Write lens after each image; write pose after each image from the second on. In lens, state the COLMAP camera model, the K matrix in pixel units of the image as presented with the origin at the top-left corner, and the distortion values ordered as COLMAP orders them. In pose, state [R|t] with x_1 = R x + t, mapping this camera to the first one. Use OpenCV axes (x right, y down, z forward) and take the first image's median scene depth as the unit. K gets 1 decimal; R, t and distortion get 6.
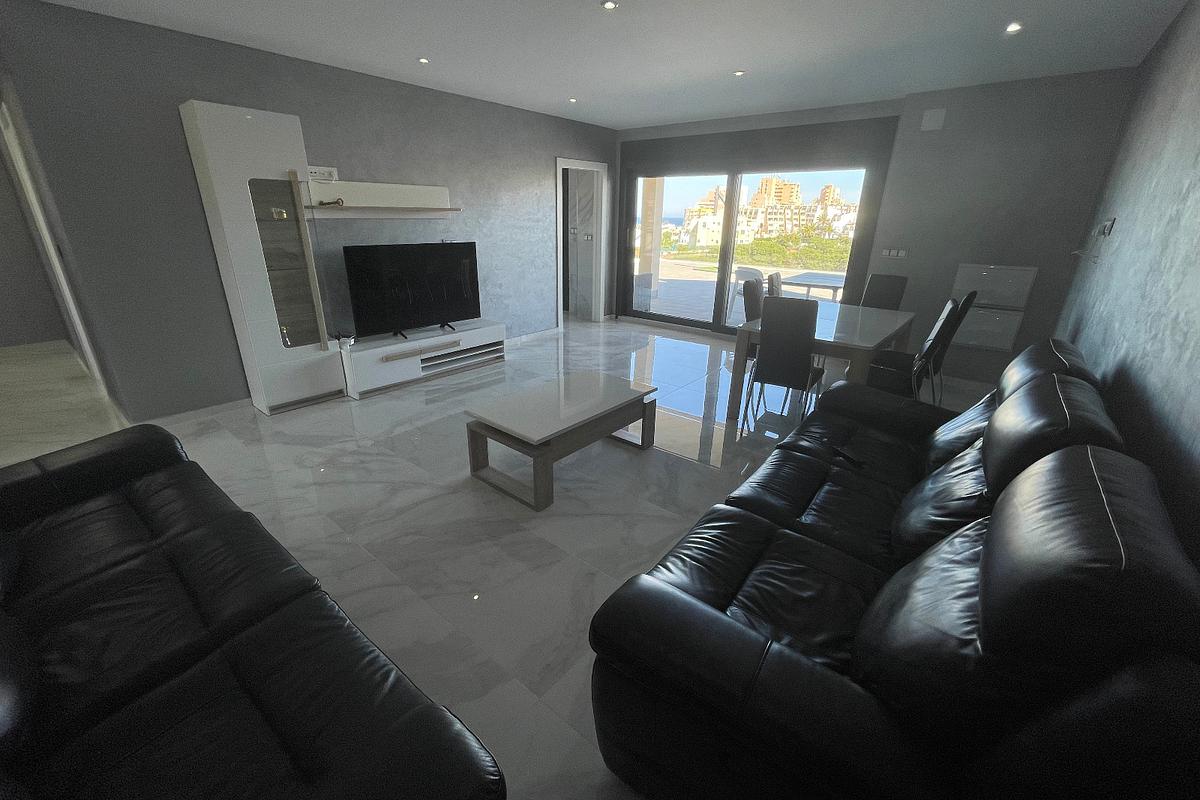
lens RADIAL K [[483.7, 0, 600.0], [0, 483.7, 400.0], [0, 0, 1]] dist [0.002010, 0.000236]
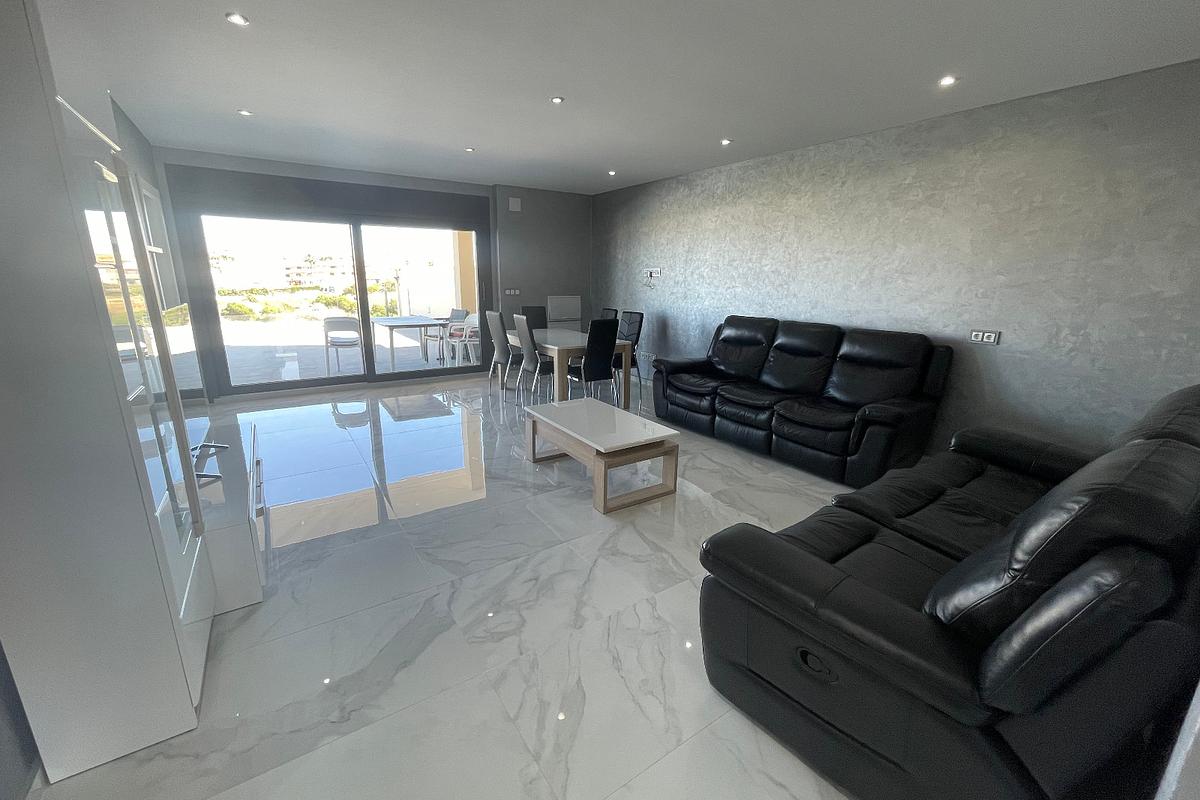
lens RADIAL K [[482.3, 0, 596.0], [0, 482.3, 394.7], [0, 0, 1]] dist [-0.000131, -0.000553]
pose [[0.308836, -0.242650, 0.919642, -0.651867], [0.333631, 0.933108, 0.134163, -0.126407], [-0.890680, 0.265387, 0.369133, 0.331520]]
